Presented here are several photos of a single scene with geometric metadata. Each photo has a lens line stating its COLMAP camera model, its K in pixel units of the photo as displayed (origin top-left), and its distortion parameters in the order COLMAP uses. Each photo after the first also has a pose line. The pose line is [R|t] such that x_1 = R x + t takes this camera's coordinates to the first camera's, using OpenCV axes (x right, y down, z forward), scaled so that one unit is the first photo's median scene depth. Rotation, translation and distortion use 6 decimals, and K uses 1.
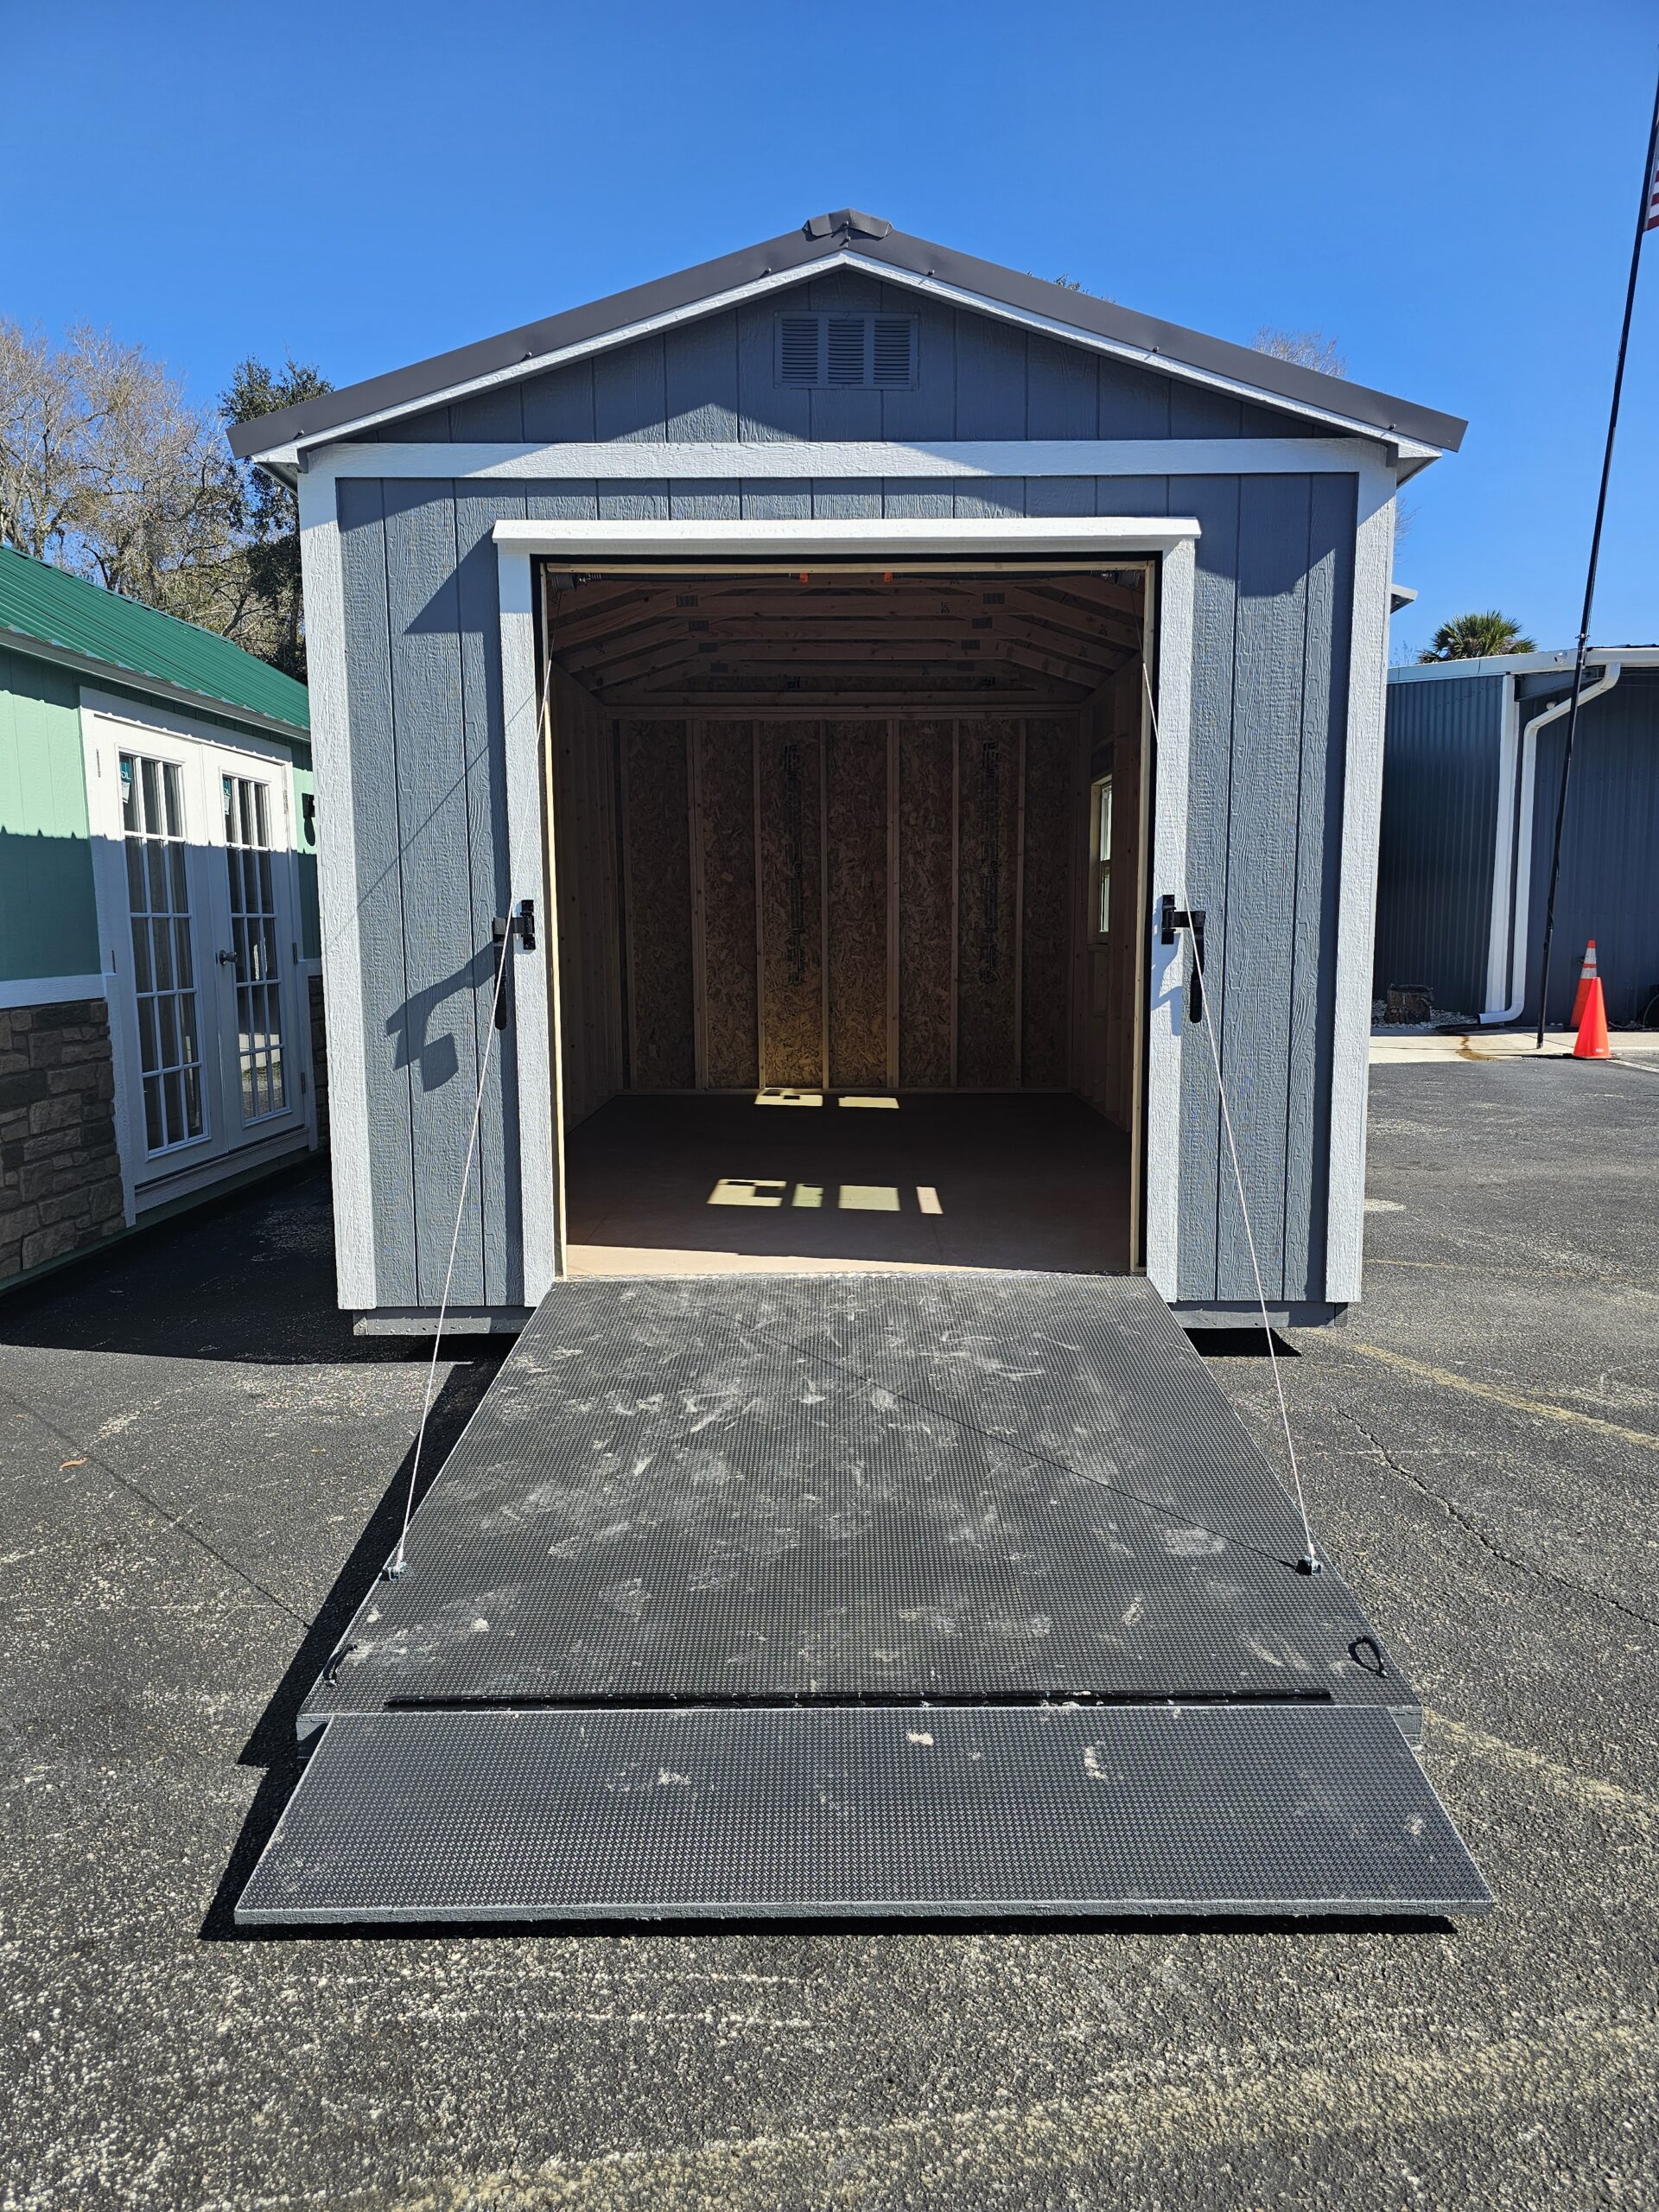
lens RADIAL K [[1452.6, 0, 876.6], [0, 1452.6, 1114.4], [0, 0, 1]] dist [0.084033, -0.089626]
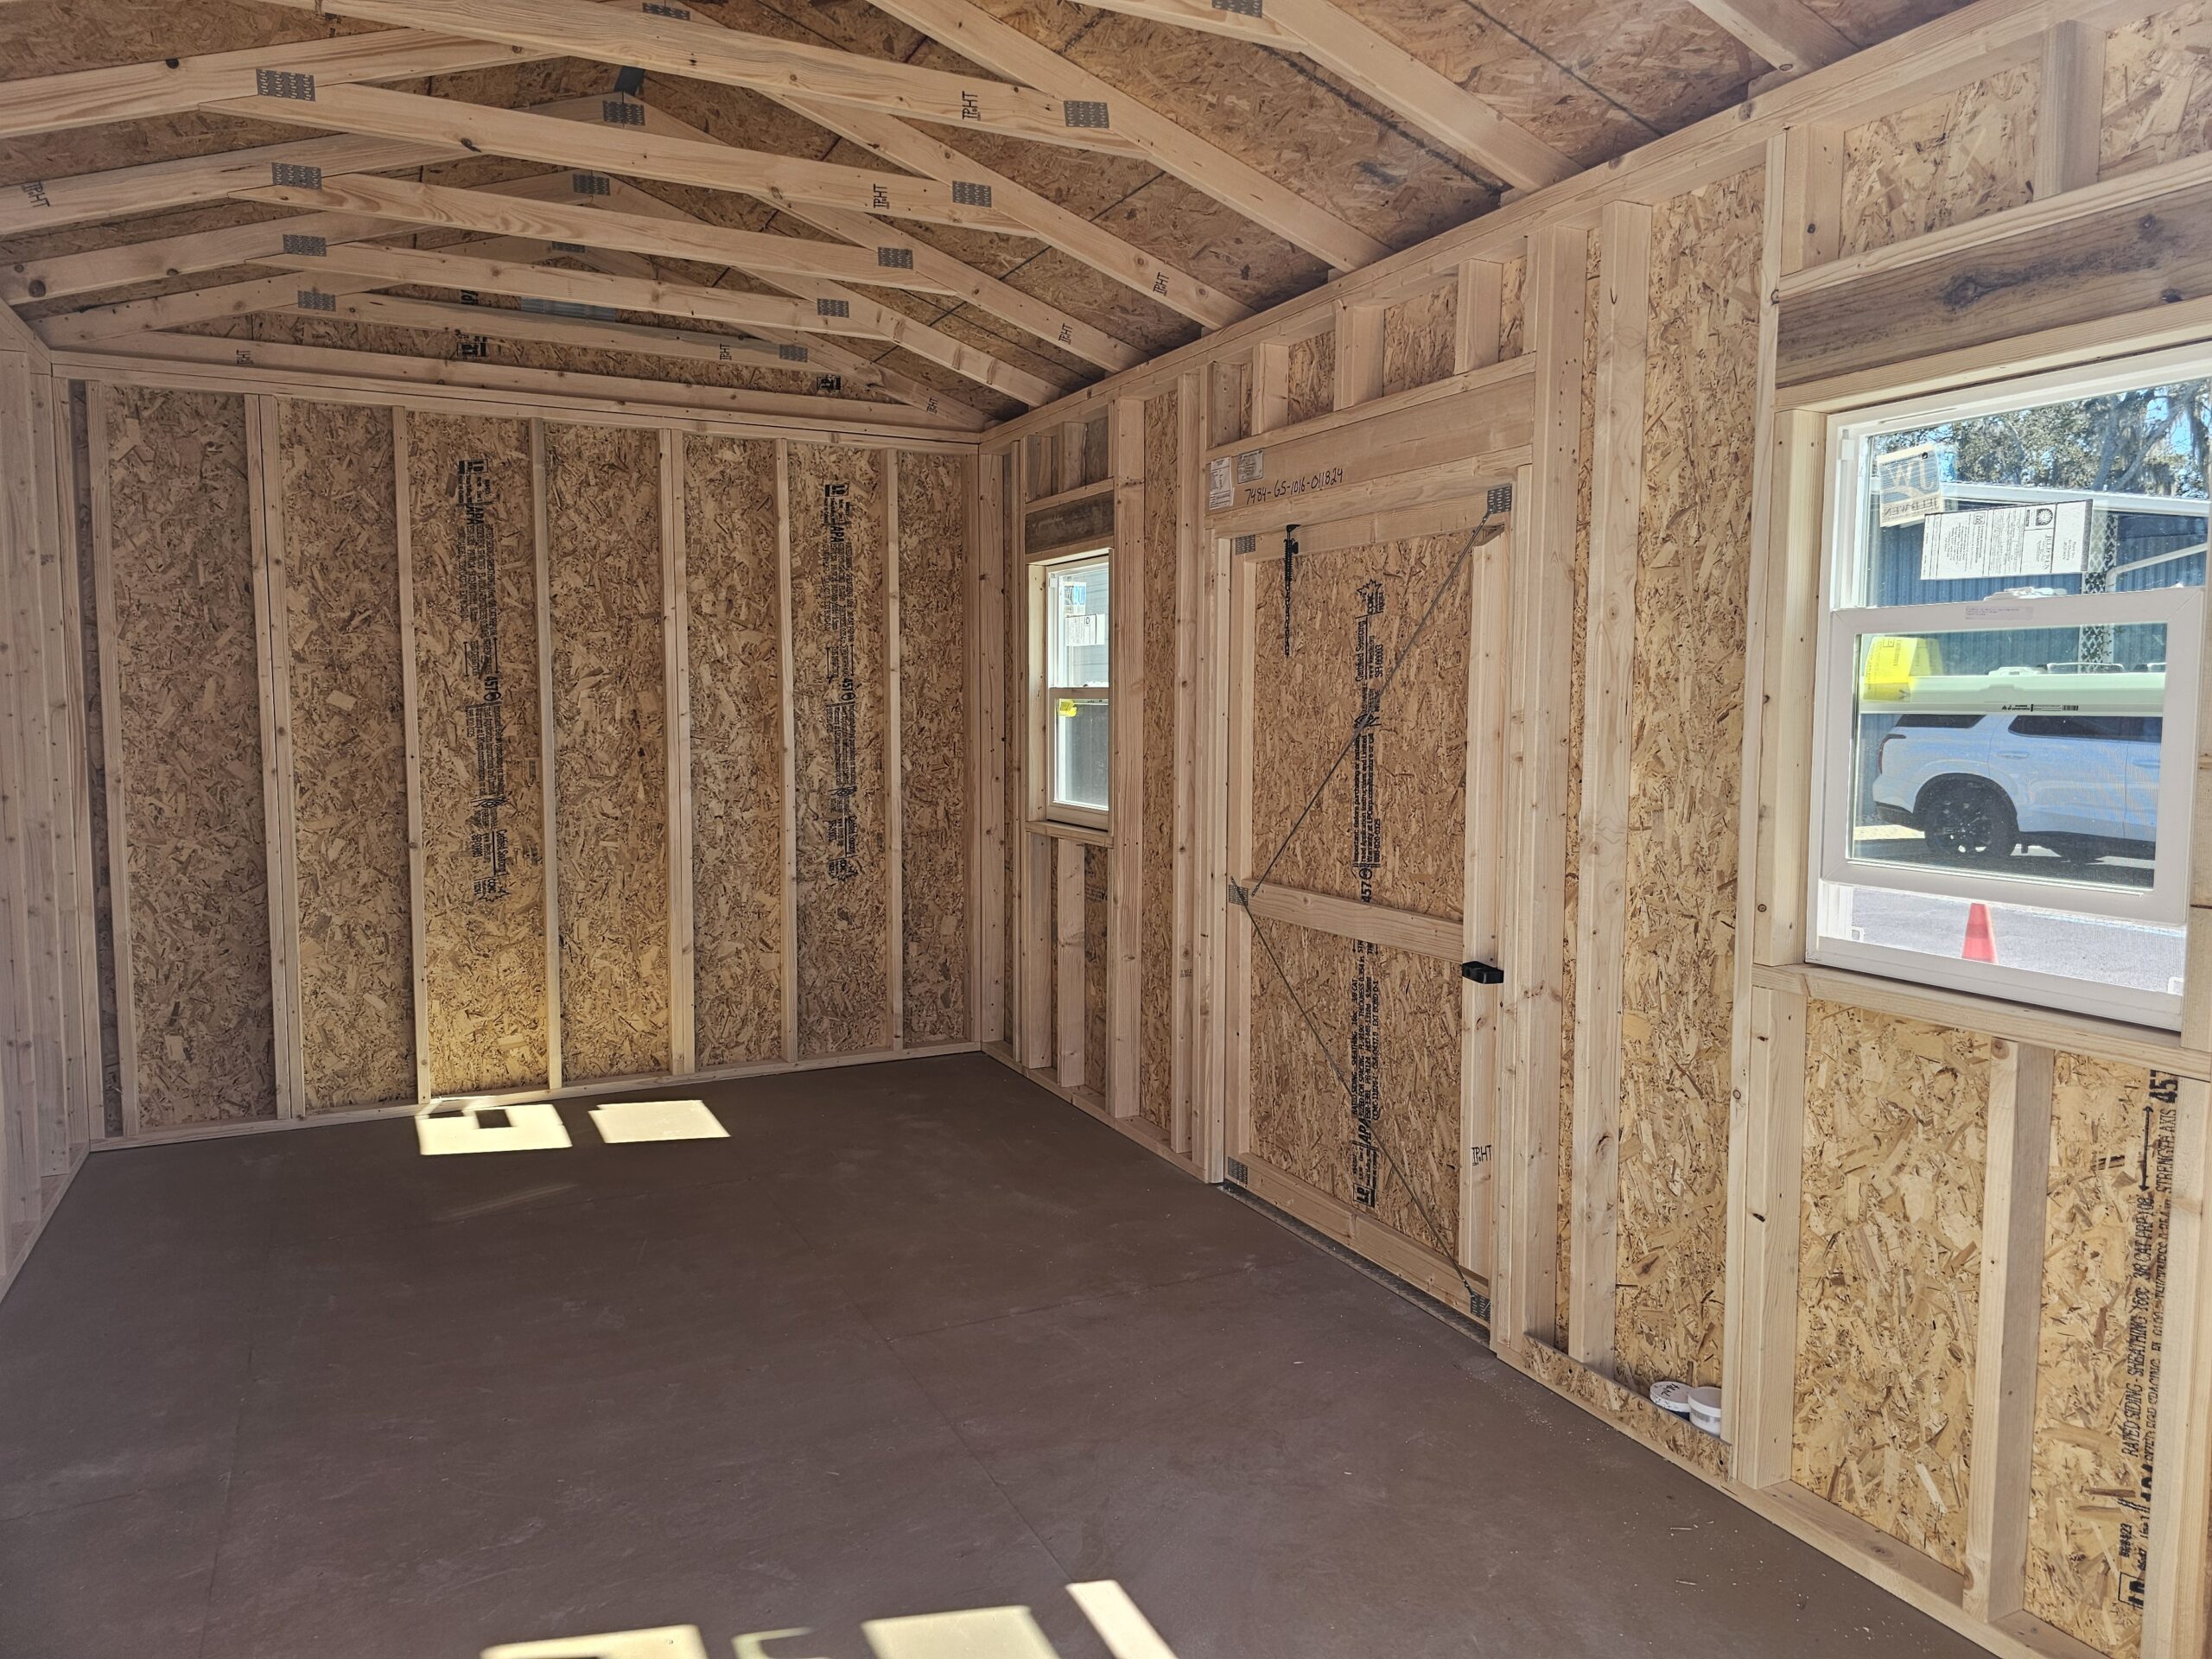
lens RADIAL K [[1452.6, 0, 1108.8], [0, 1452.6, 812.0], [0, 0, 1]] dist [0.084033, -0.089626]
pose [[0.908735, -0.024468, 0.416657, -0.074565], [0.046373, 0.998018, -0.042531, -0.089046], [-0.414790, 0.057971, 0.908069, 0.415475]]
